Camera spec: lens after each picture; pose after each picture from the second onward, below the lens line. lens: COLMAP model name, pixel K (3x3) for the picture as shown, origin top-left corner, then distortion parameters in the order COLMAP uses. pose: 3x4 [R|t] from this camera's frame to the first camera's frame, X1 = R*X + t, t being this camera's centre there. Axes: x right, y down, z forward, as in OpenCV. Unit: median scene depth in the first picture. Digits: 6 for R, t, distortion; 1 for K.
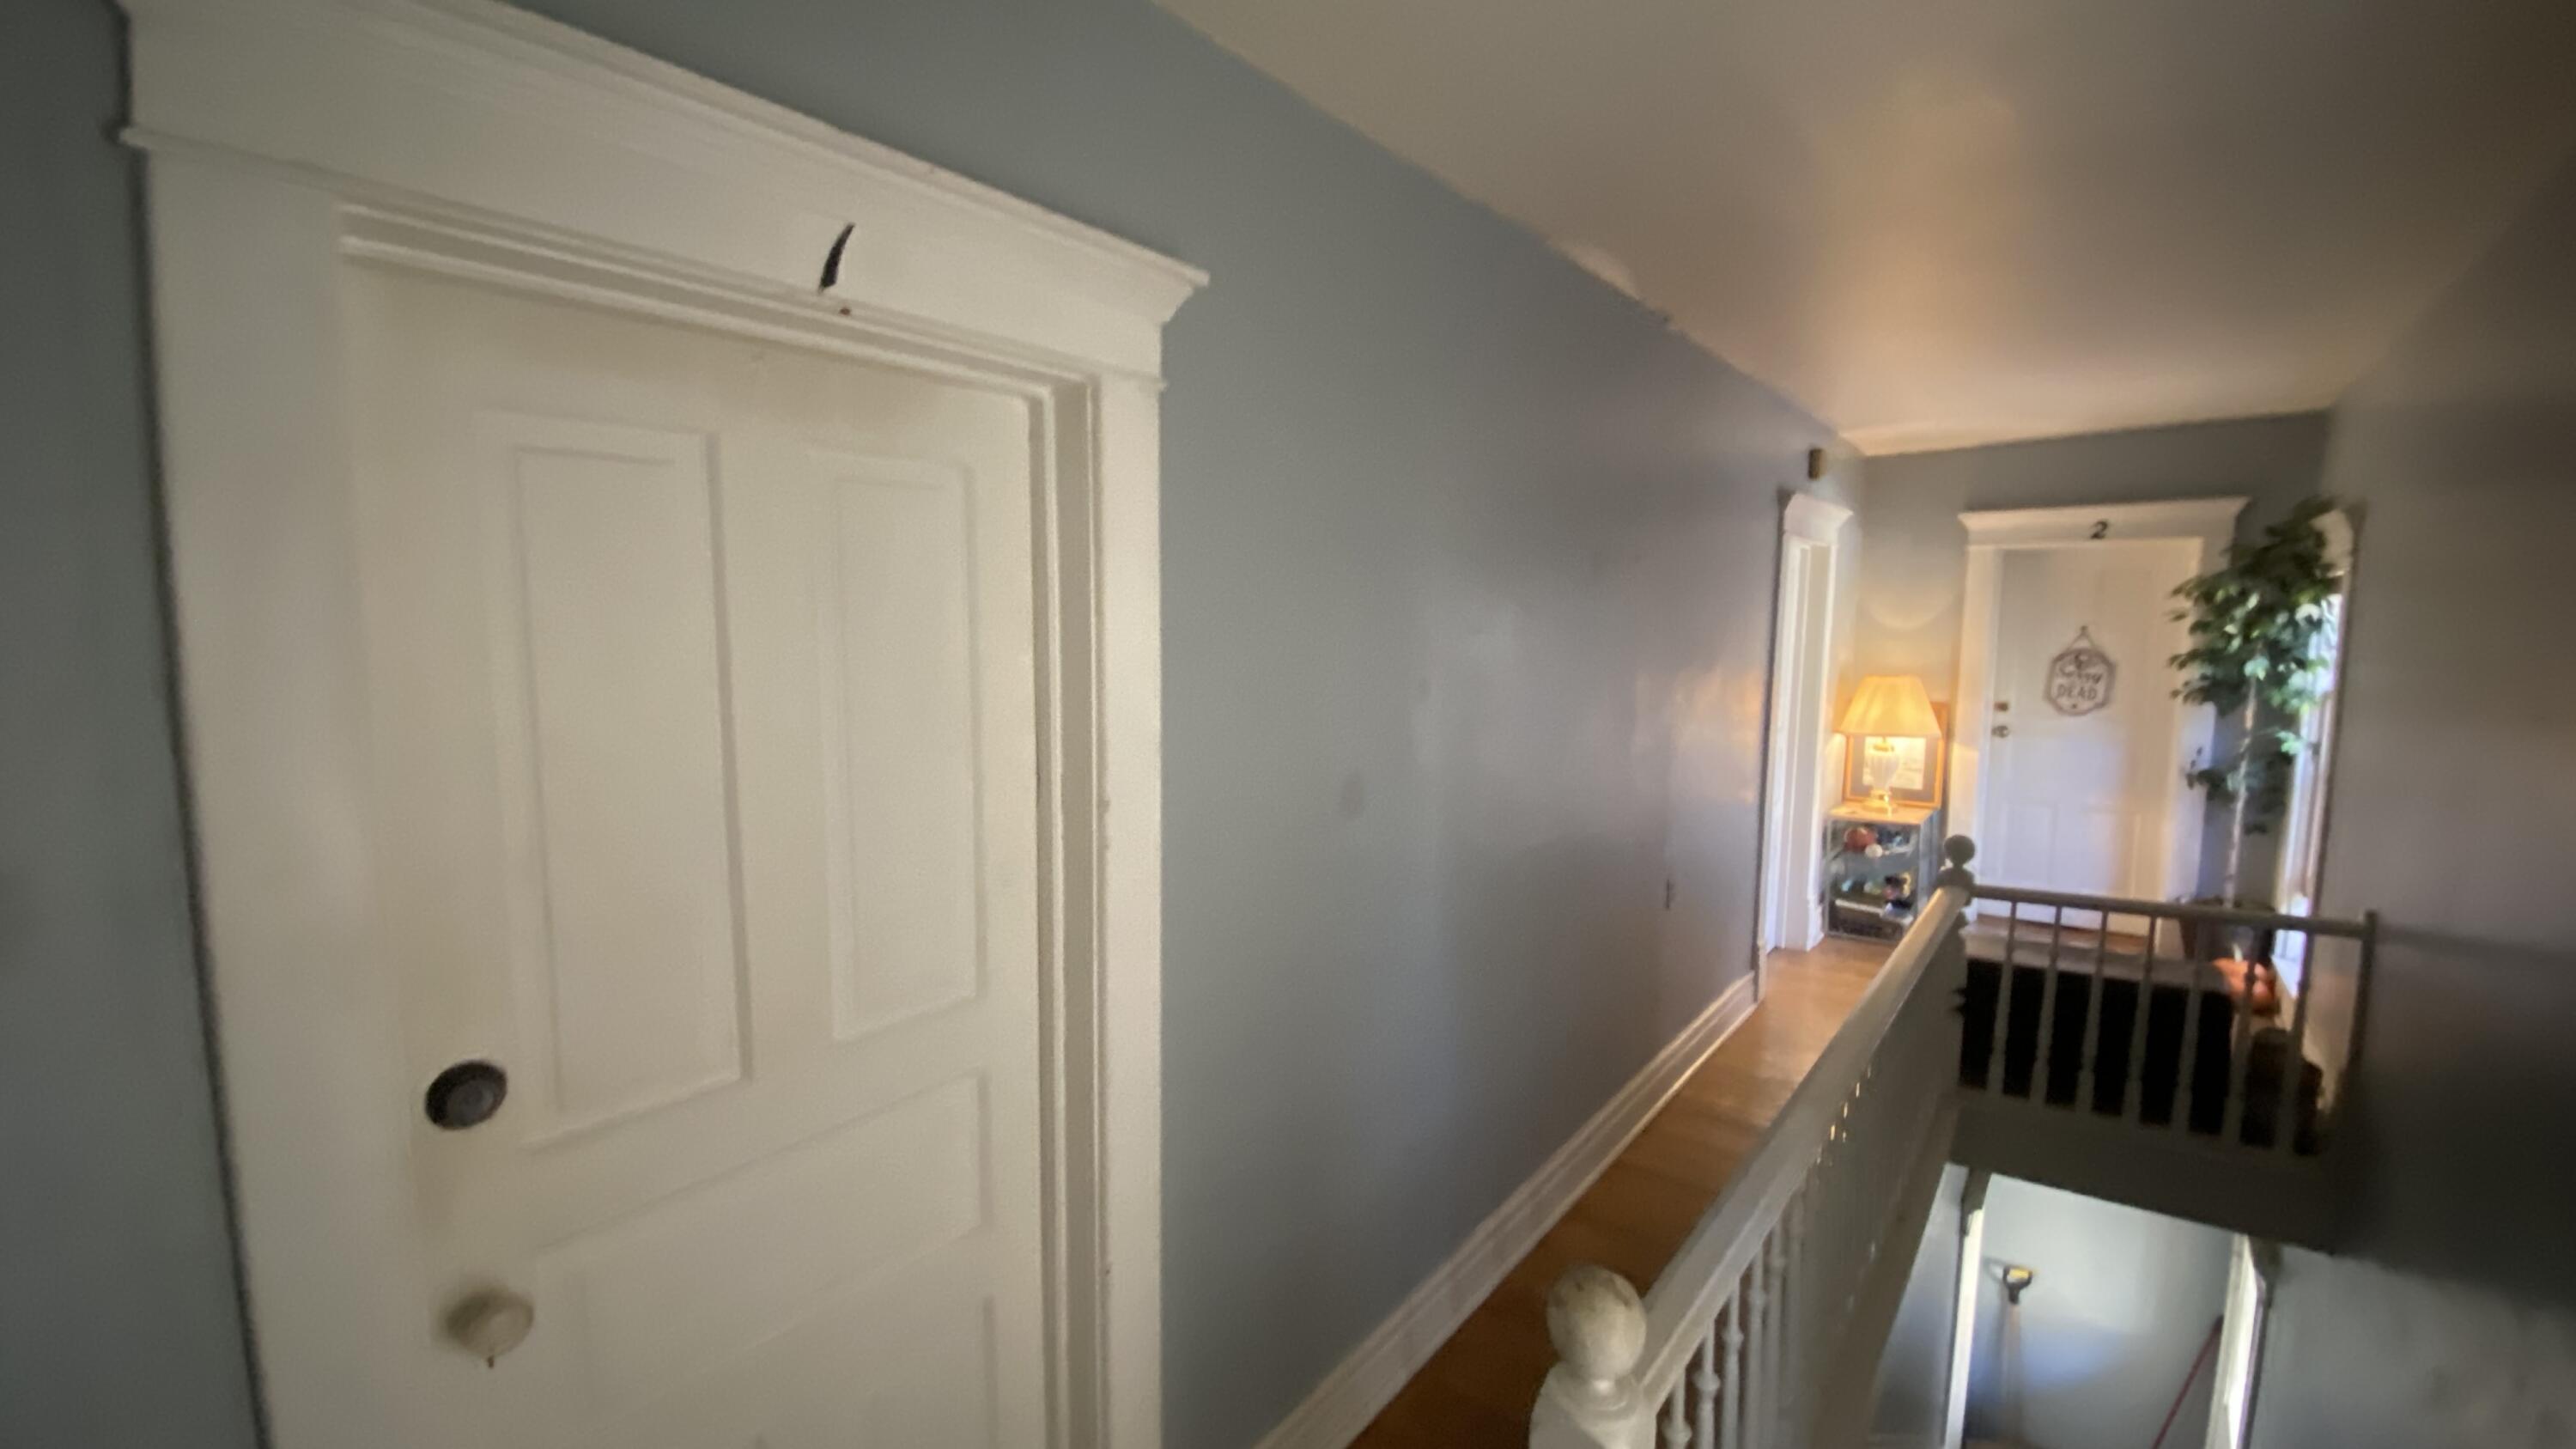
lens RADIAL K [[1039.0, 0, 1288.0], [0, 1039.0, 724.5], [0, 0, 1]] dist [0.014275, -0.019402]
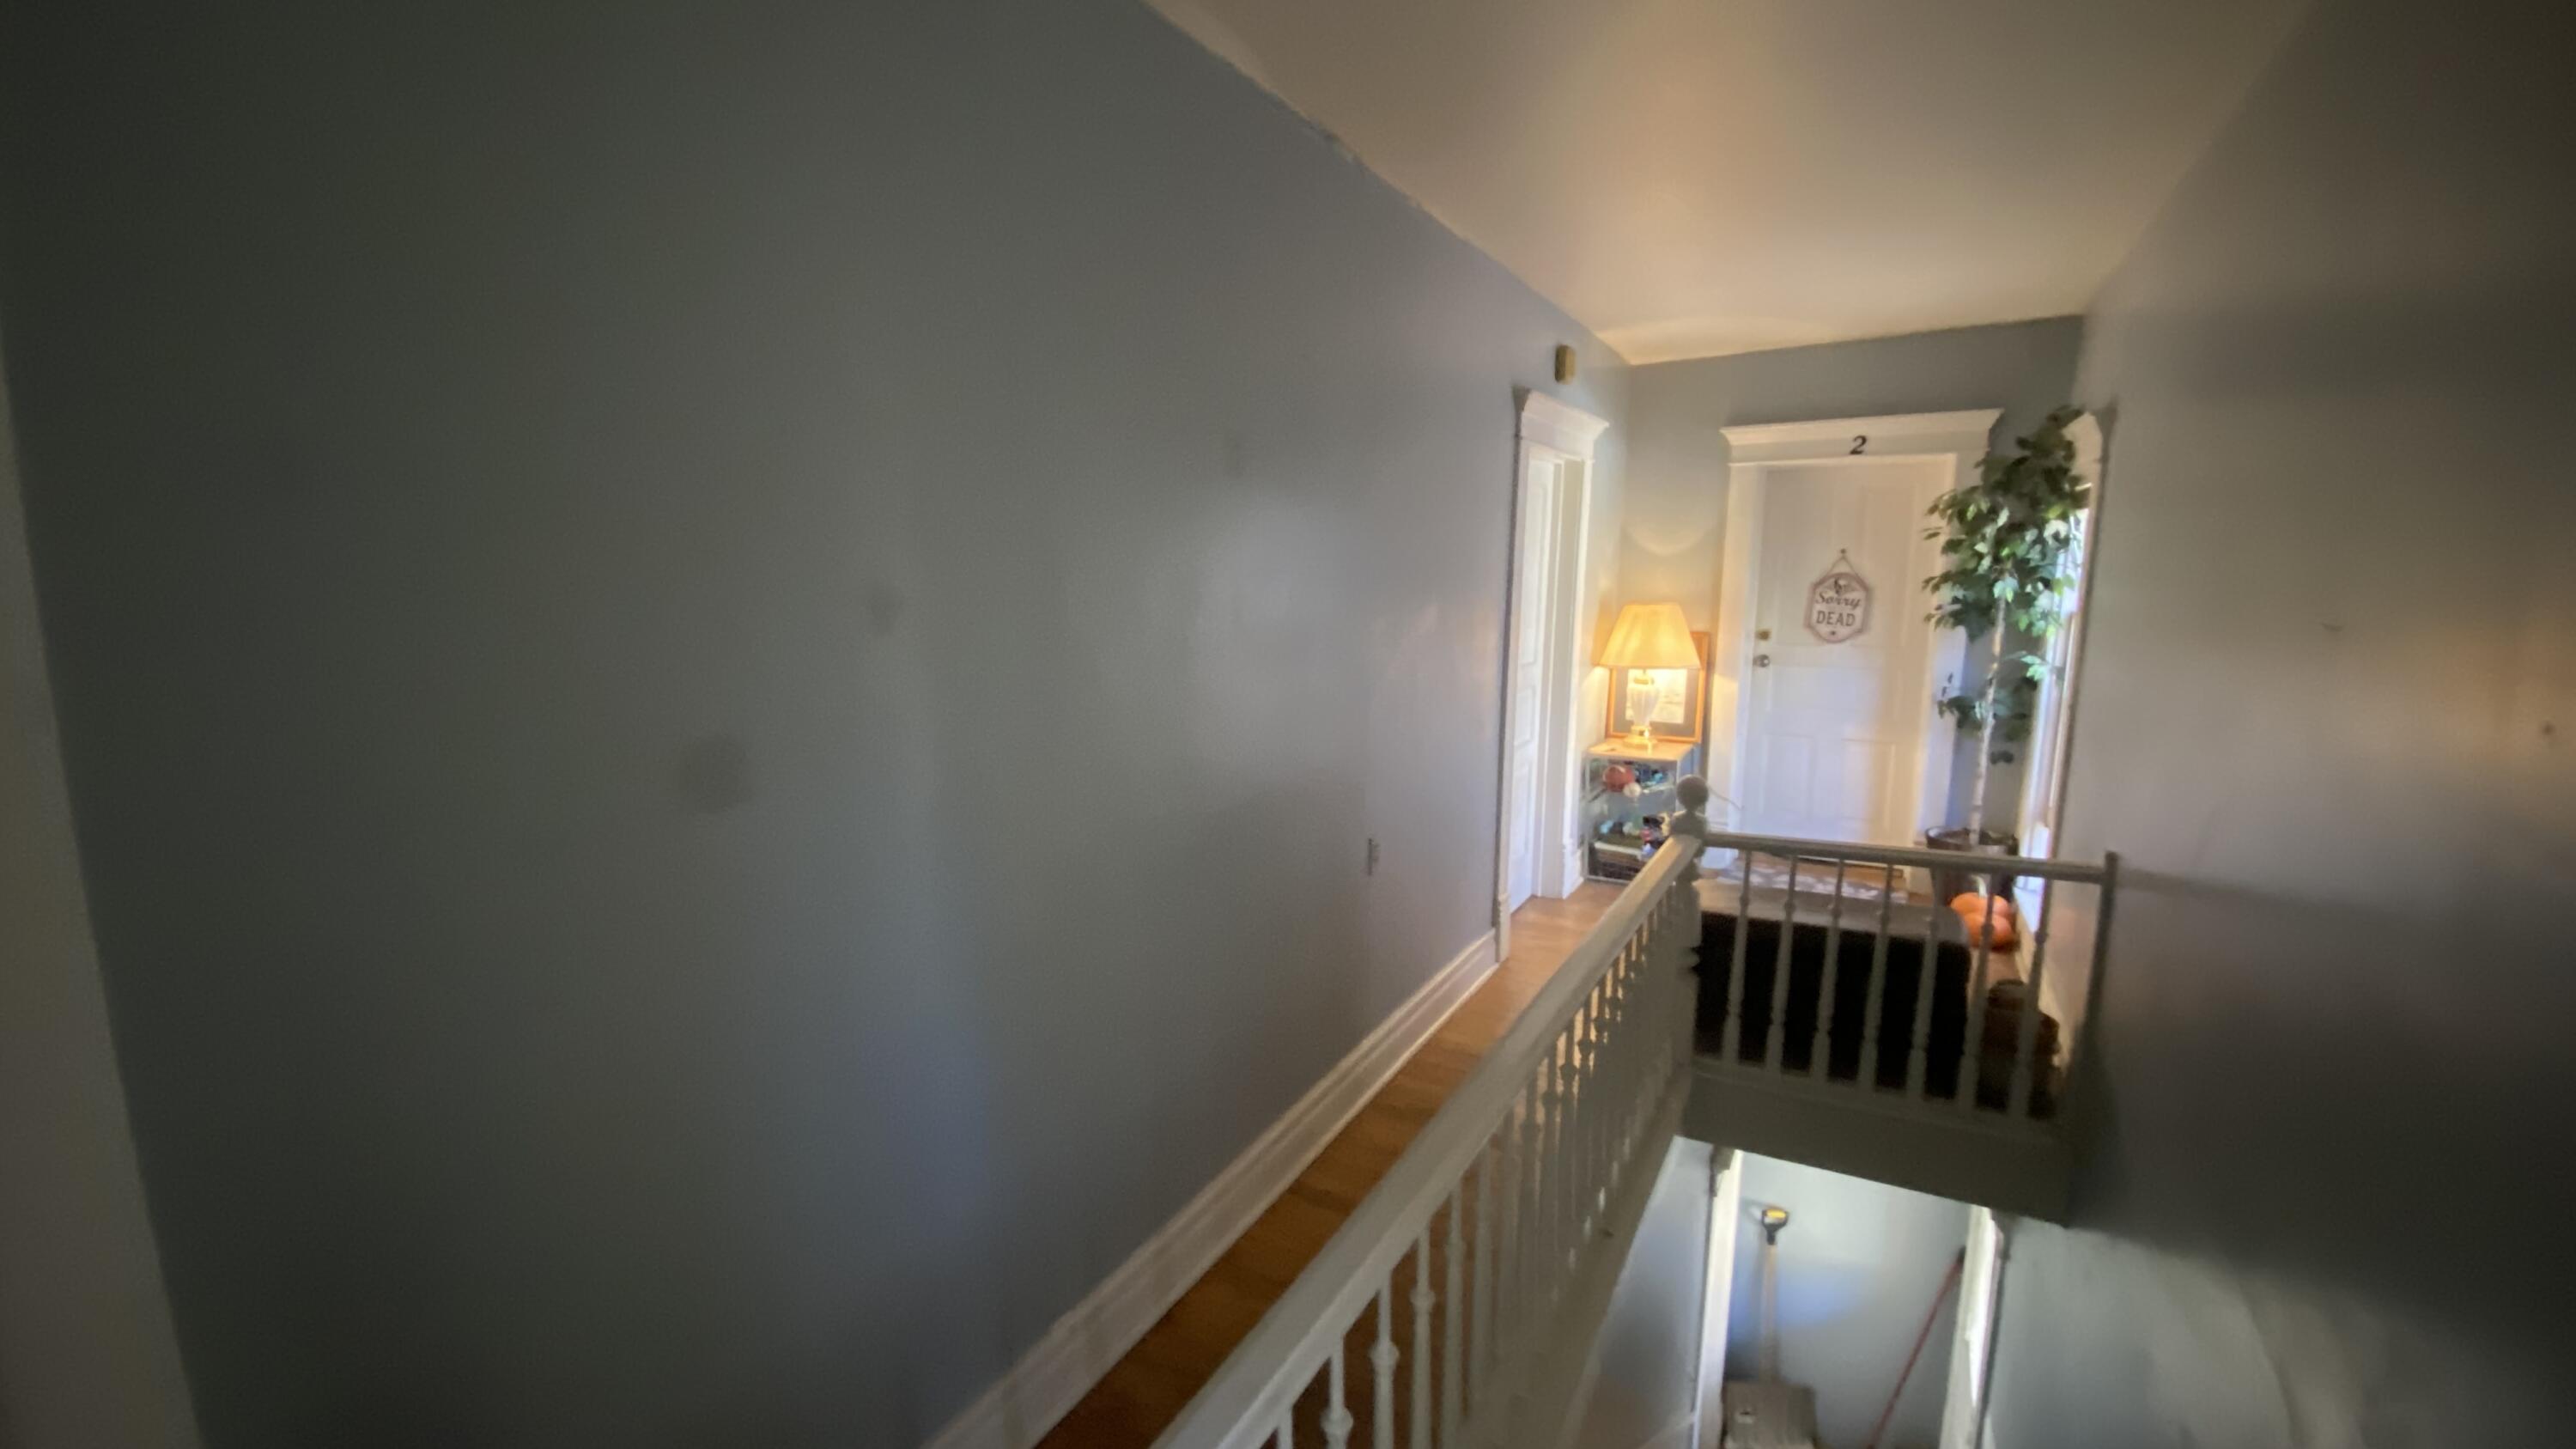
lens RADIAL K [[1048.6, 0, 1275.6], [0, 1048.6, 725.9], [0, 0, 1]] dist [0.057949, -0.063726]
pose [[0.989373, -0.025273, 0.143187, 0.125788], [0.017199, 0.998206, 0.057353, 0.003295], [-0.144380, -0.054281, 0.988032, 0.123339]]
